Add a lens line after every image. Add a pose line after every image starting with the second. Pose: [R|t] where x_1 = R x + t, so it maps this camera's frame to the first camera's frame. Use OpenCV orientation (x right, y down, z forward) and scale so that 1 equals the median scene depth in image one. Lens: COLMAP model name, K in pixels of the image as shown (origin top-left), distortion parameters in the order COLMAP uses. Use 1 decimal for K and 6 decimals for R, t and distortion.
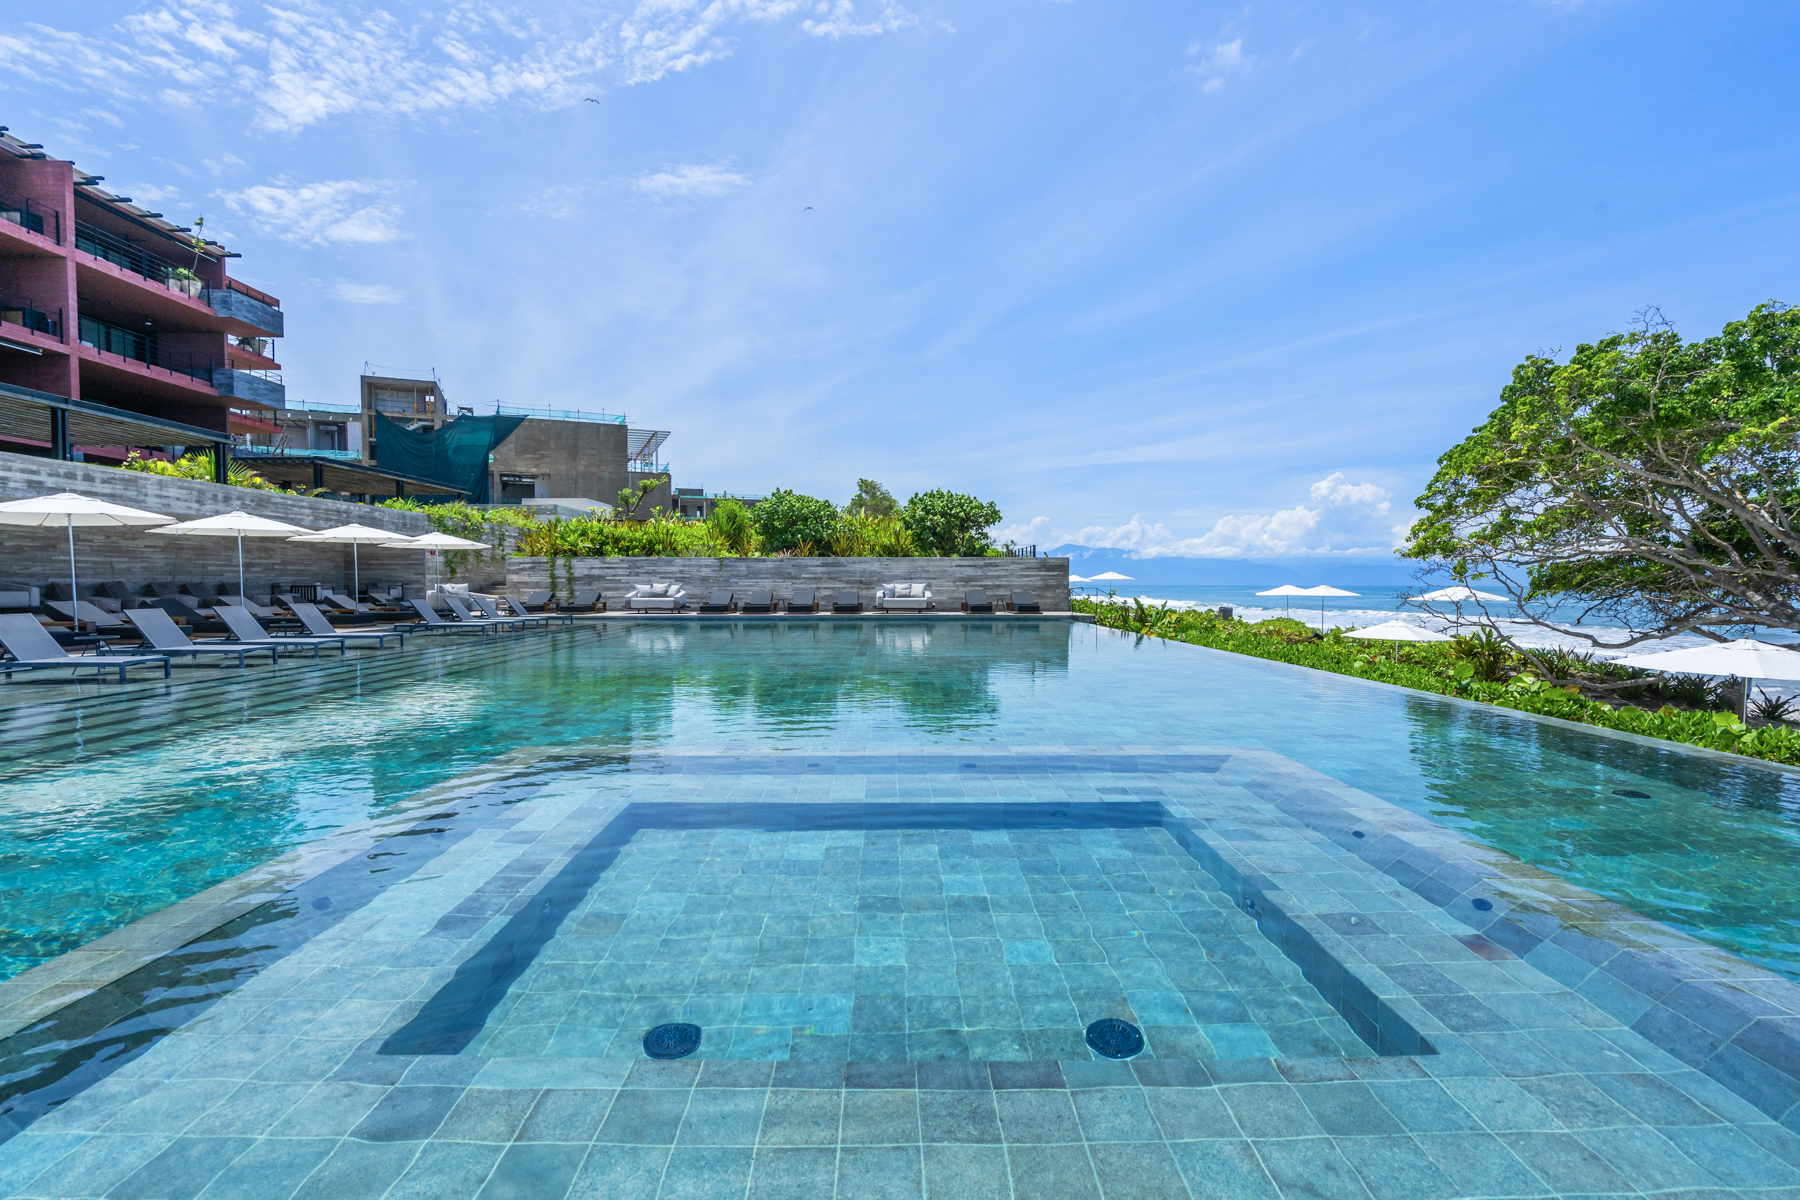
lens RADIAL K [[807.1, 0, 900.0], [0, 807.1, 600.0], [0, 0, 1]] dist [-0.000037, 0.000222]
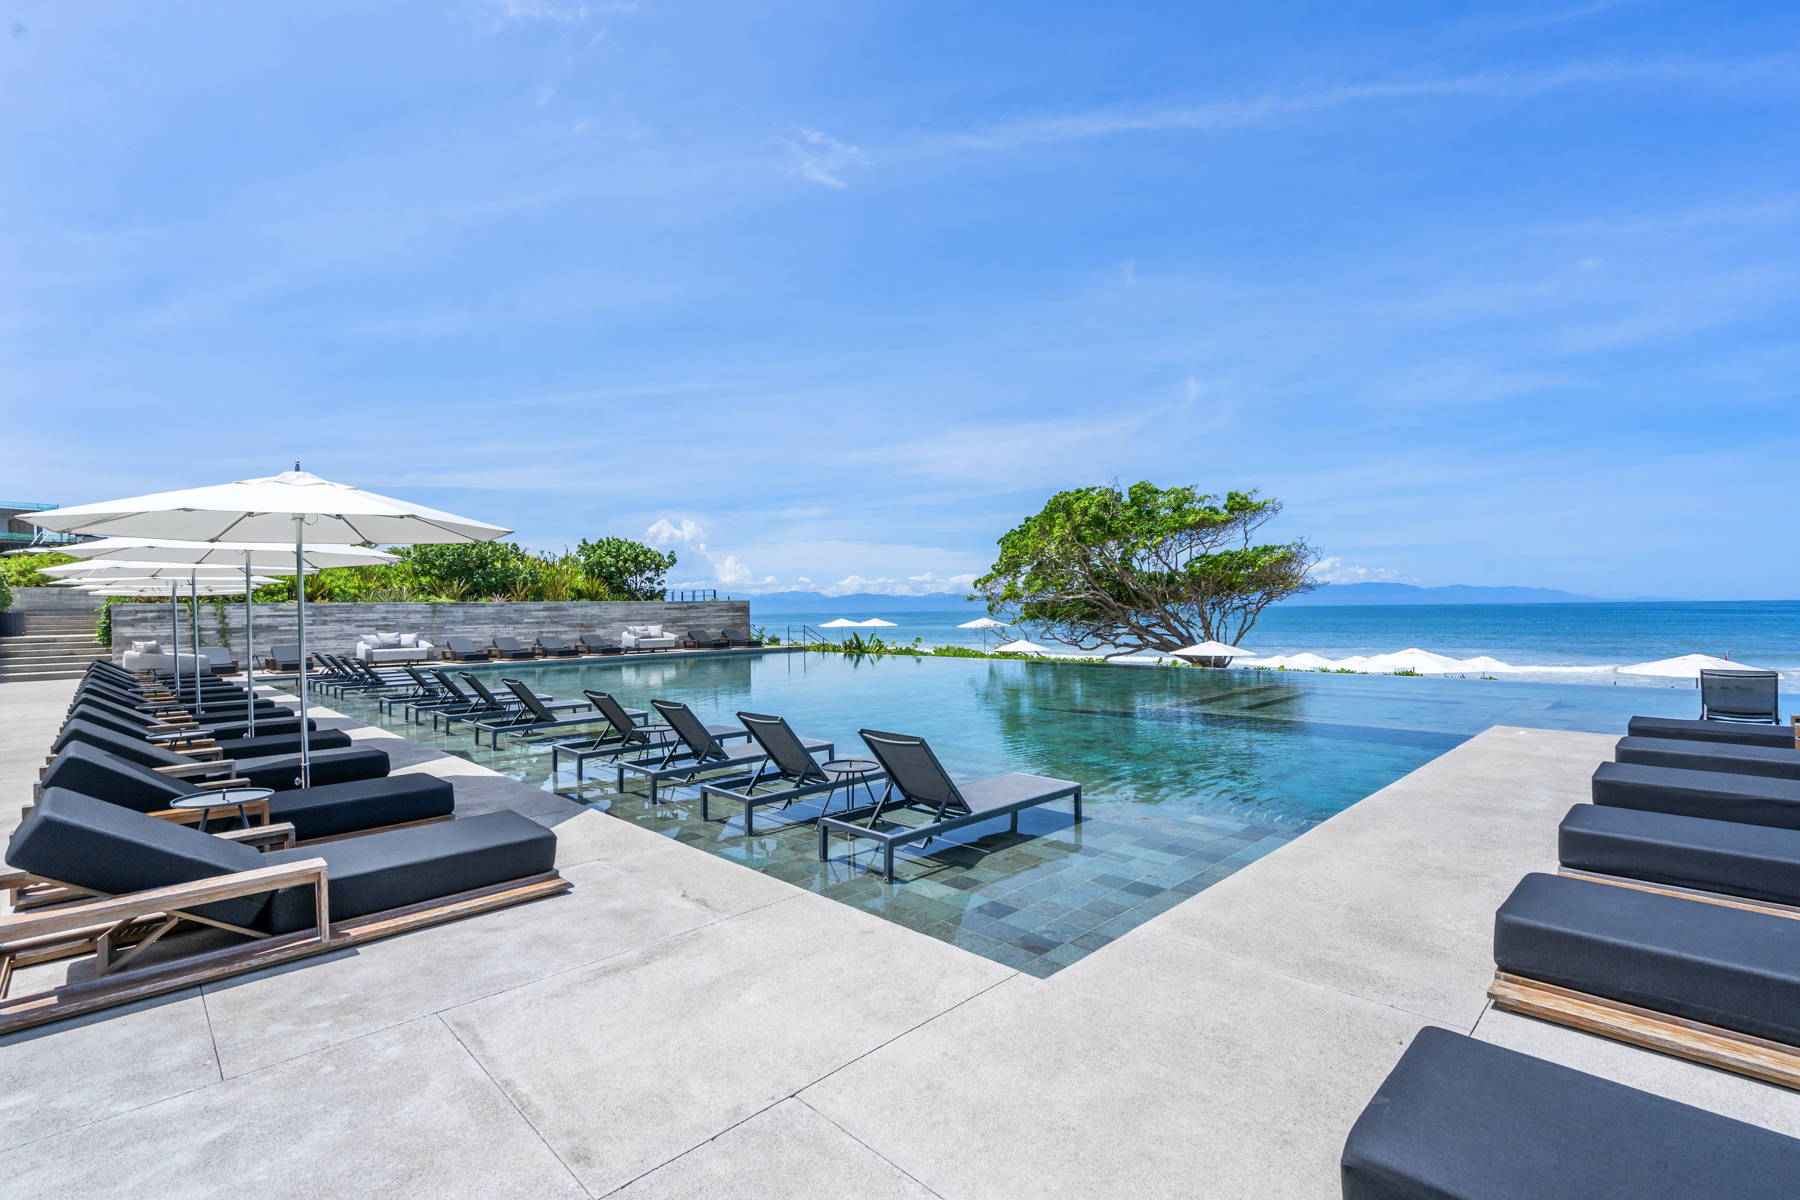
lens RADIAL K [[807.1, 0, 900.0], [0, 807.1, 600.0], [0, 0, 1]] dist [-0.000037, 0.000222]
pose [[0.733660, -0.004430, 0.679502, -0.459370], [0.041766, 0.998382, -0.038586, 0.002704], [-0.678232, 0.056689, 0.732658, -0.048875]]
